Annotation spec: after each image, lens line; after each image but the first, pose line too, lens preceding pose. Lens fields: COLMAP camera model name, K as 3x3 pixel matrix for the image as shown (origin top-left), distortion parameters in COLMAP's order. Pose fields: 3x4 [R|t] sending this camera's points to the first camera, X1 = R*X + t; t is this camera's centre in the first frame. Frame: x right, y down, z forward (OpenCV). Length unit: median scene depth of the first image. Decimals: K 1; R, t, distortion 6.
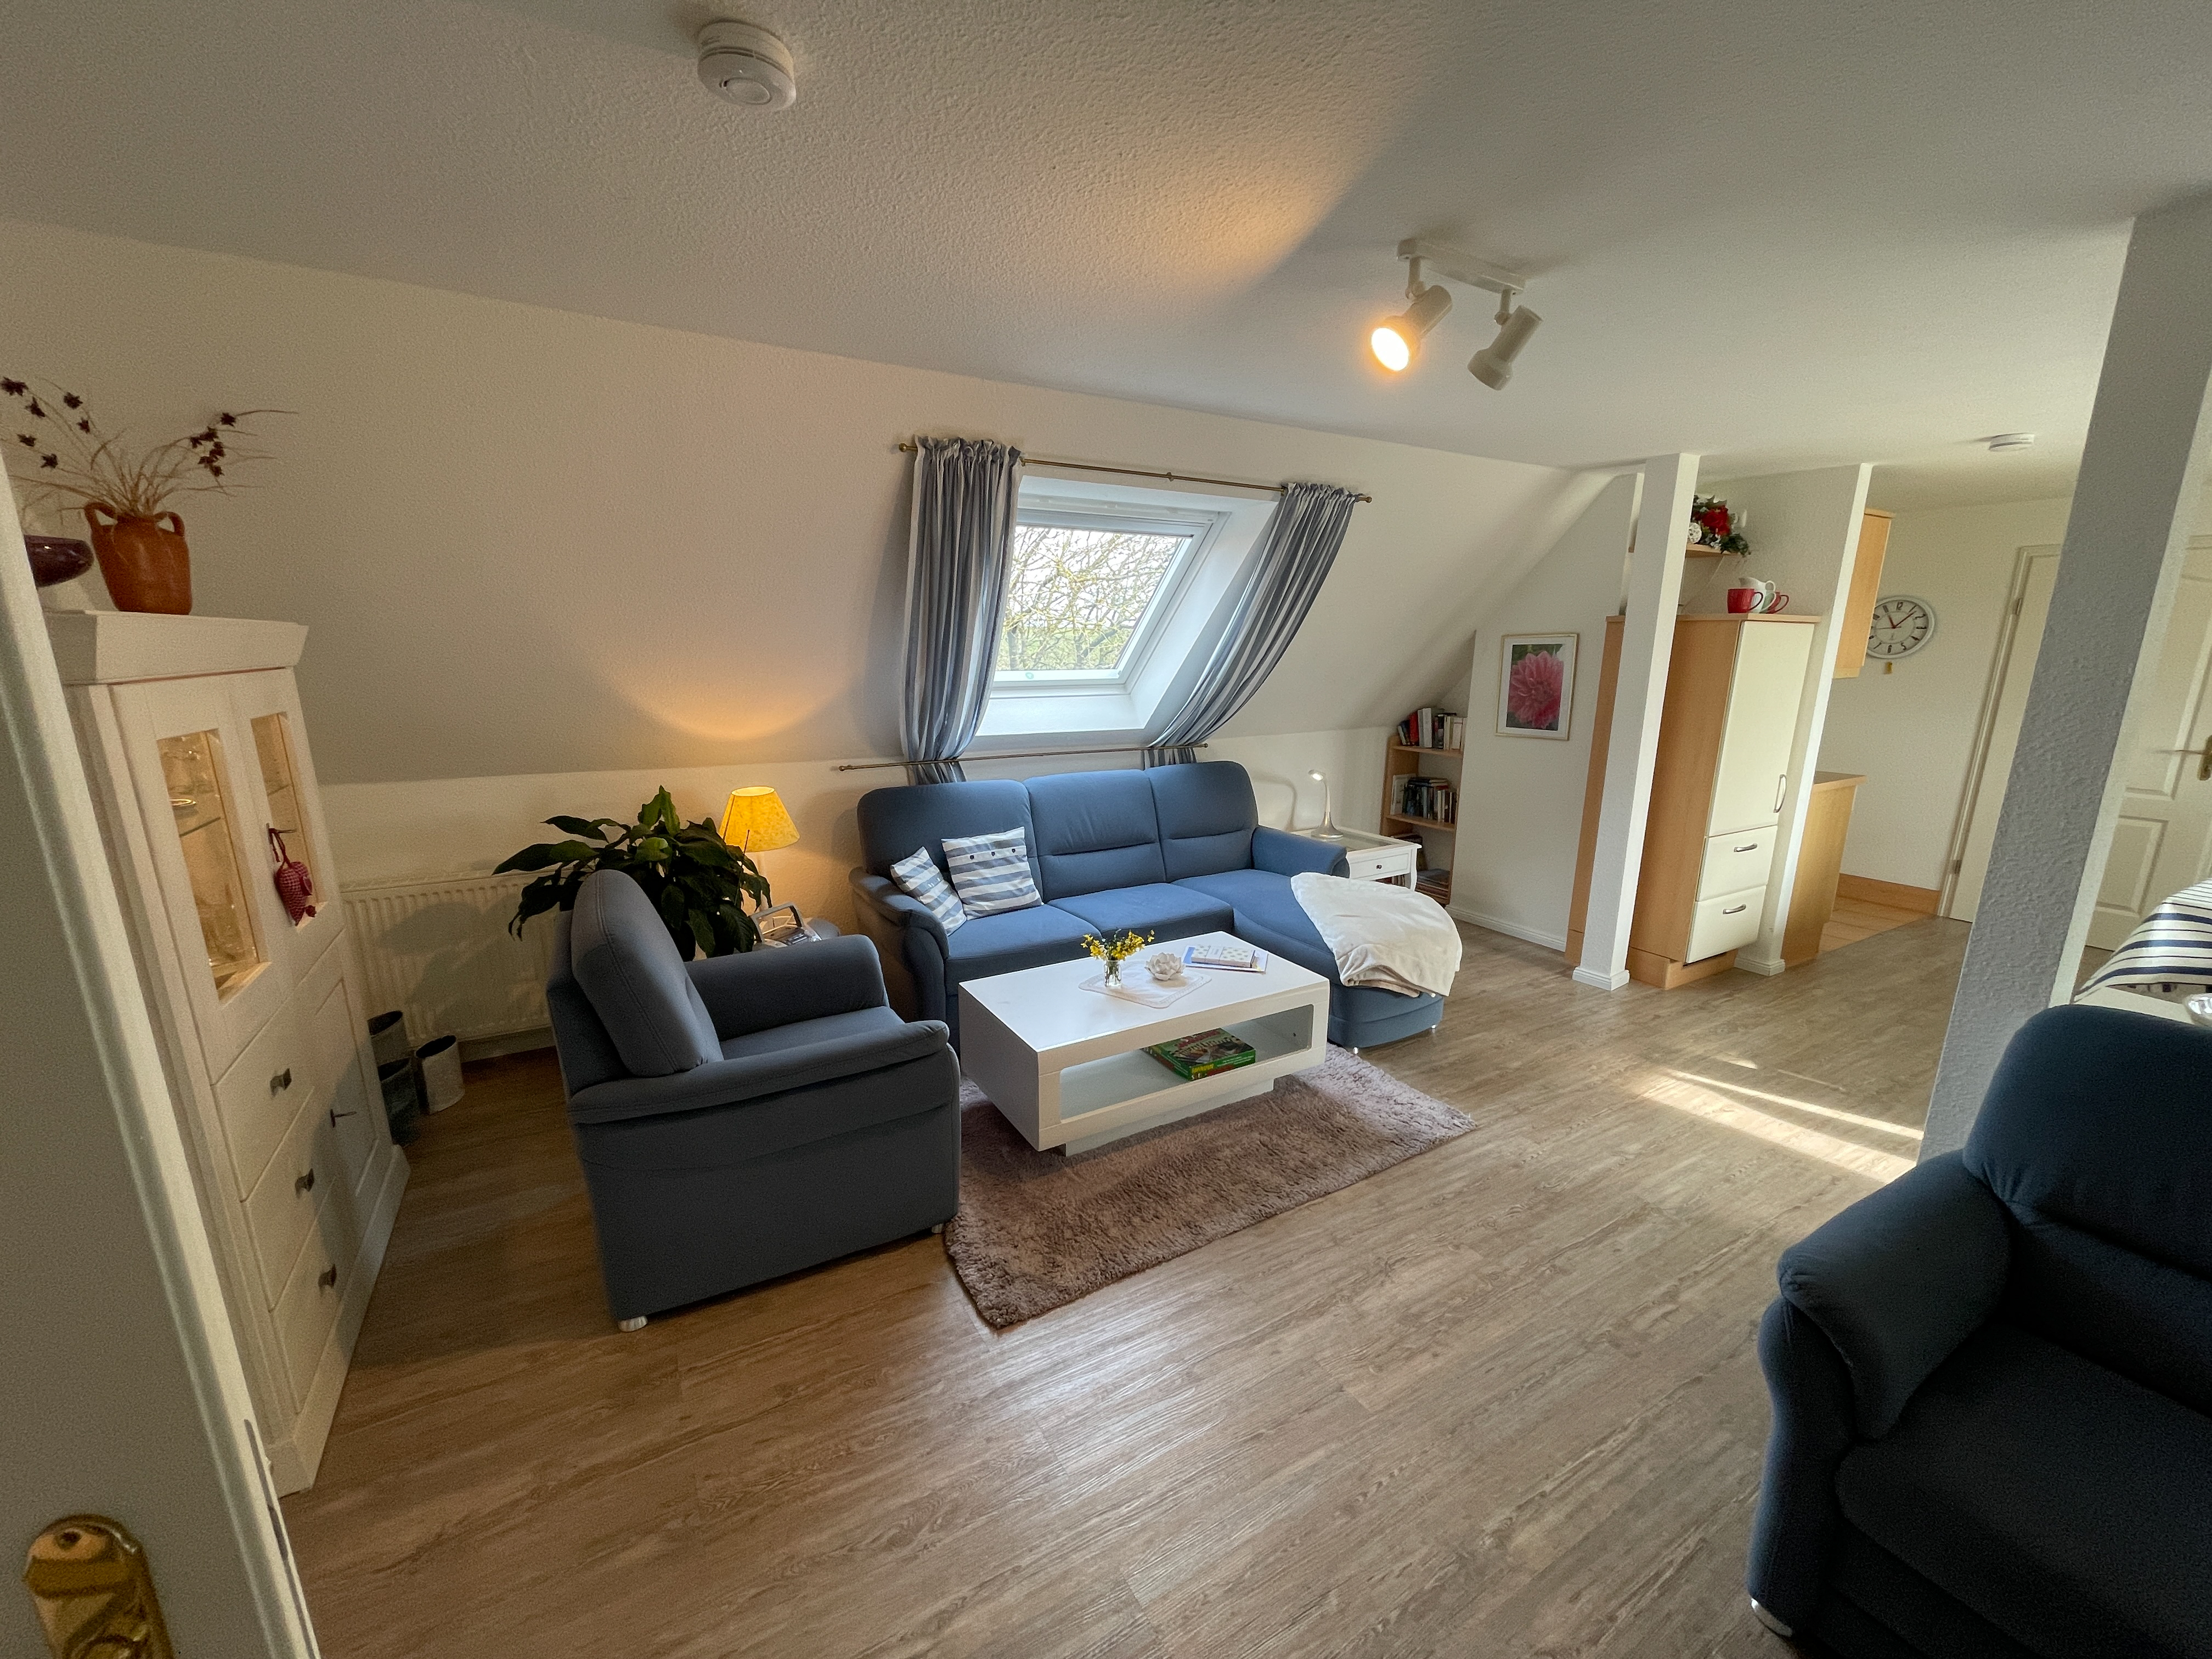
lens RADIAL K [[886.4, 0, 1109.3], [0, 886.4, 848.1], [0, 0, 1]] dist [-0.001996, -0.000155]
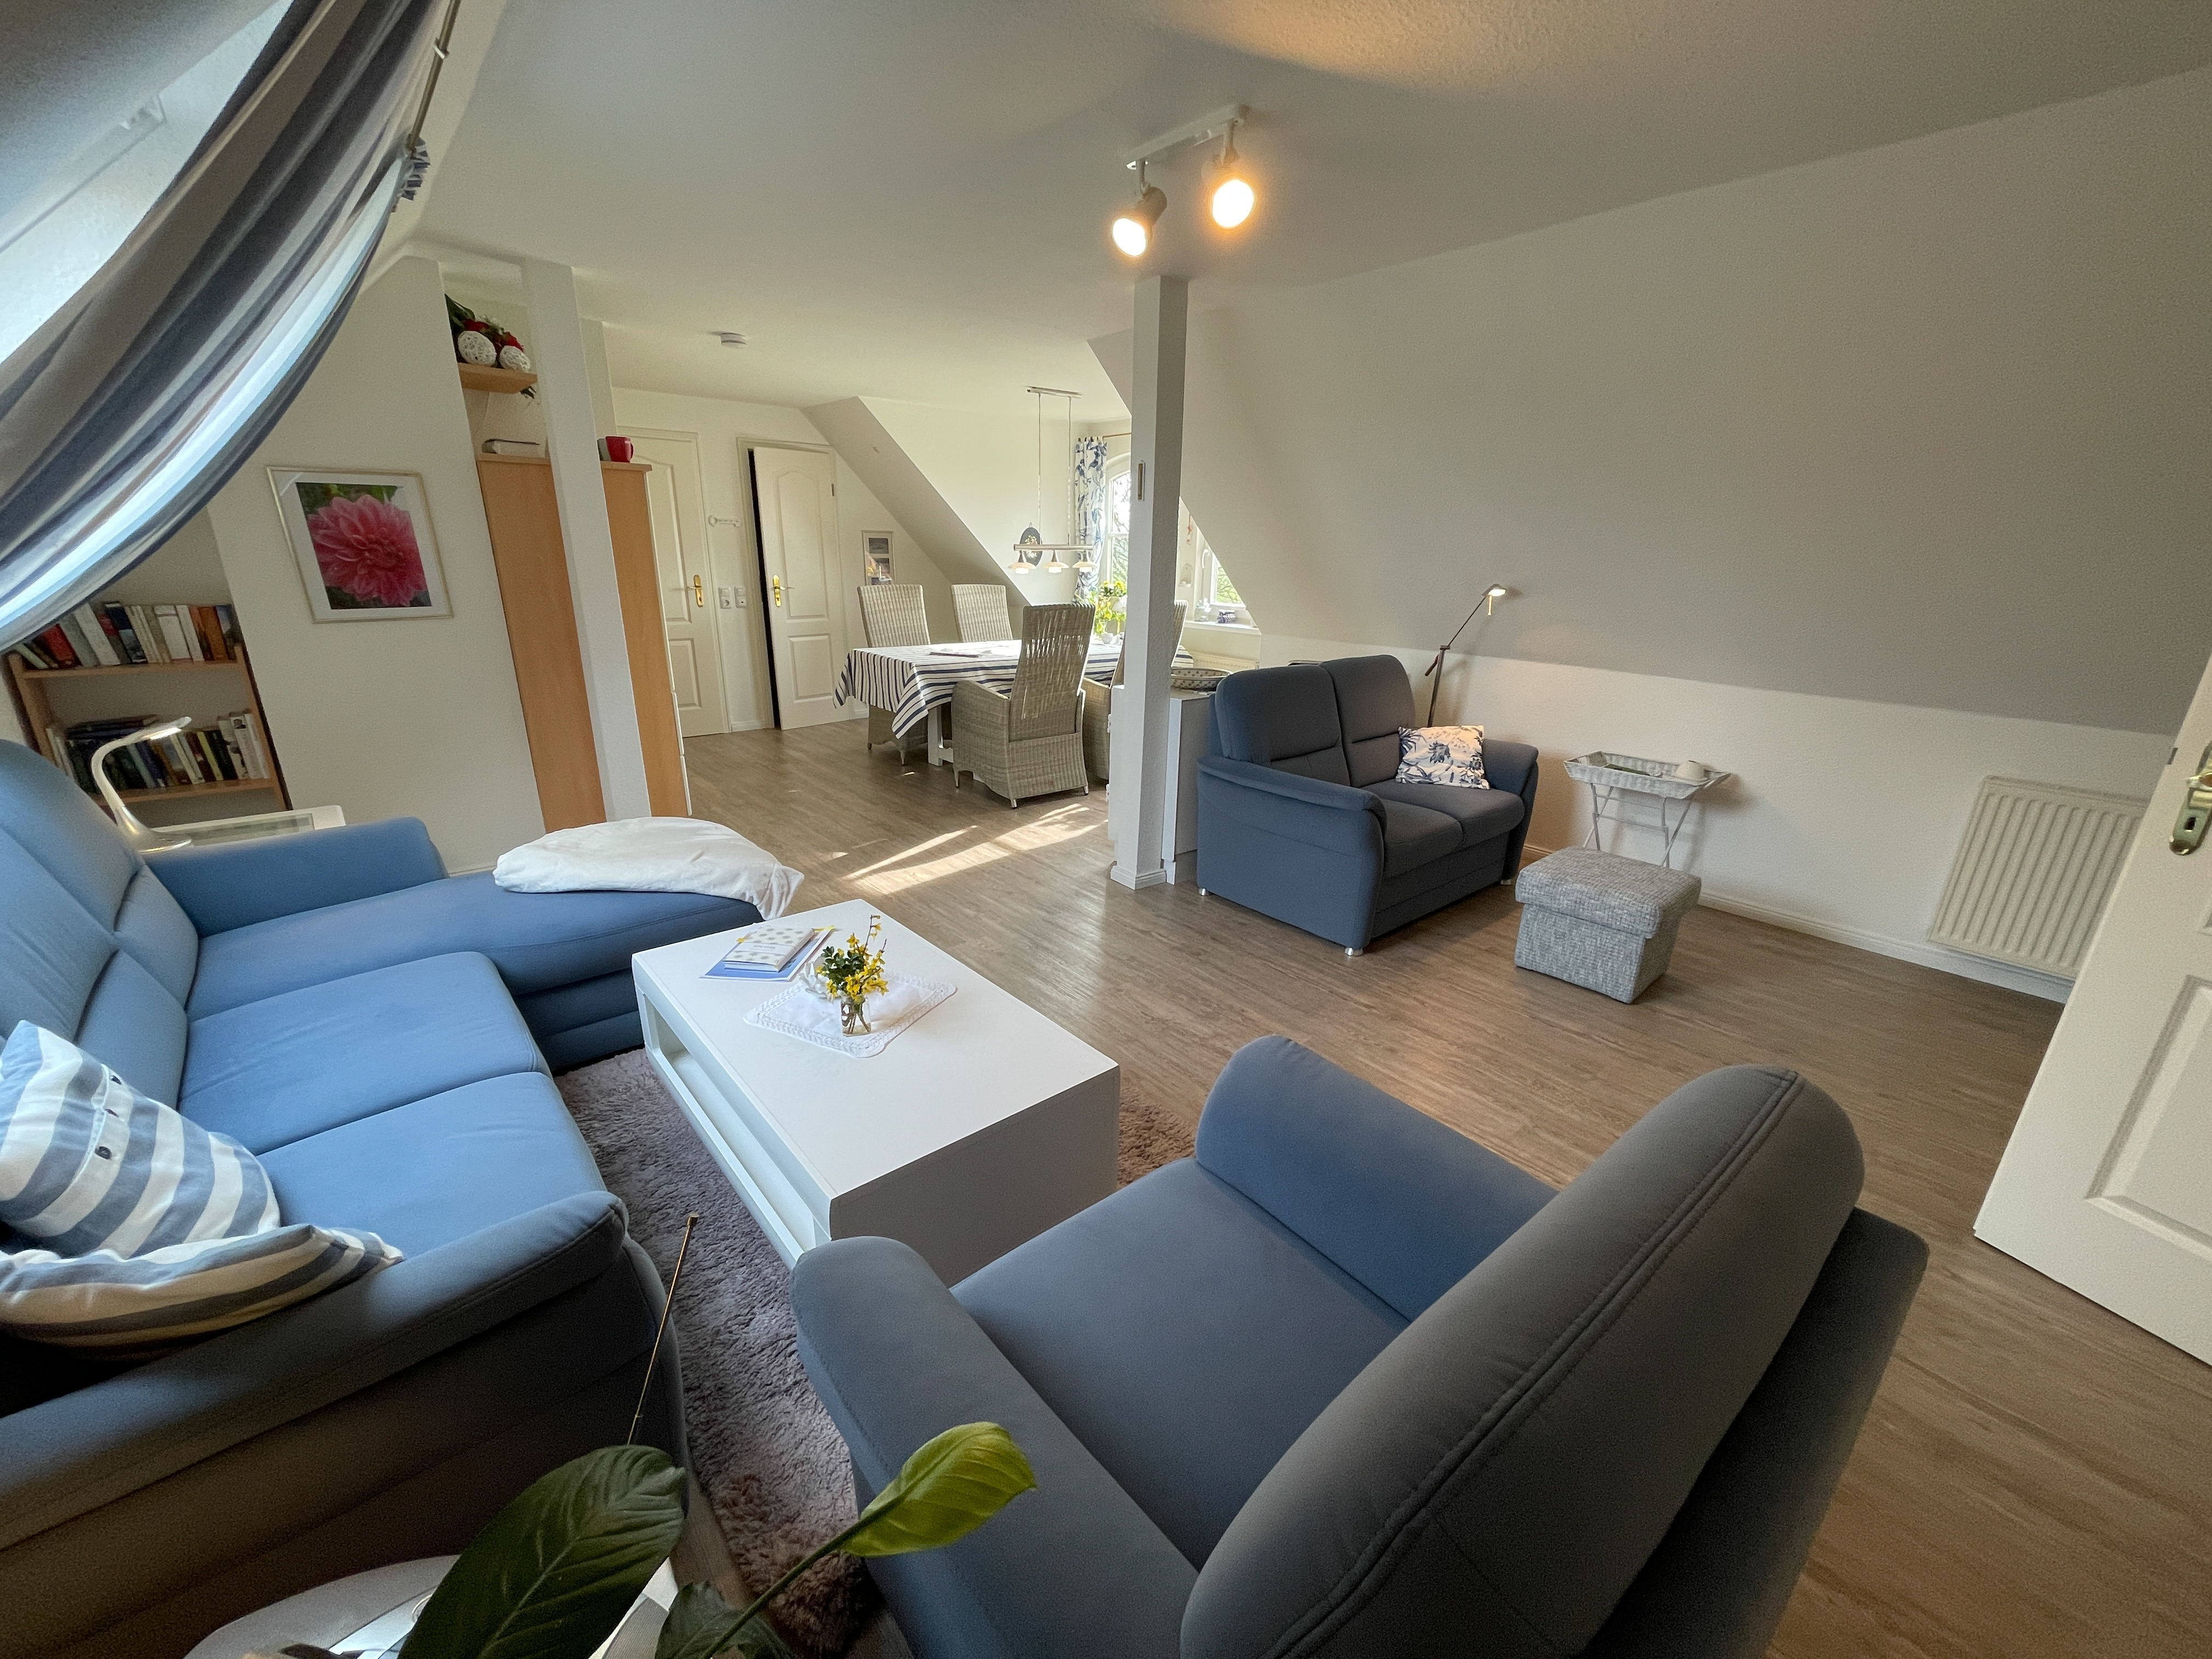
lens RADIAL K [[886.4, 0, 1109.3], [0, 886.4, 848.1], [0, 0, 1]] dist [-0.001996, -0.000155]
pose [[-0.193285, -0.327790, 0.924767, -0.415197], [0.188728, 0.912518, 0.362894, -0.119567], [-0.962820, 0.244671, -0.114513, 0.634295]]
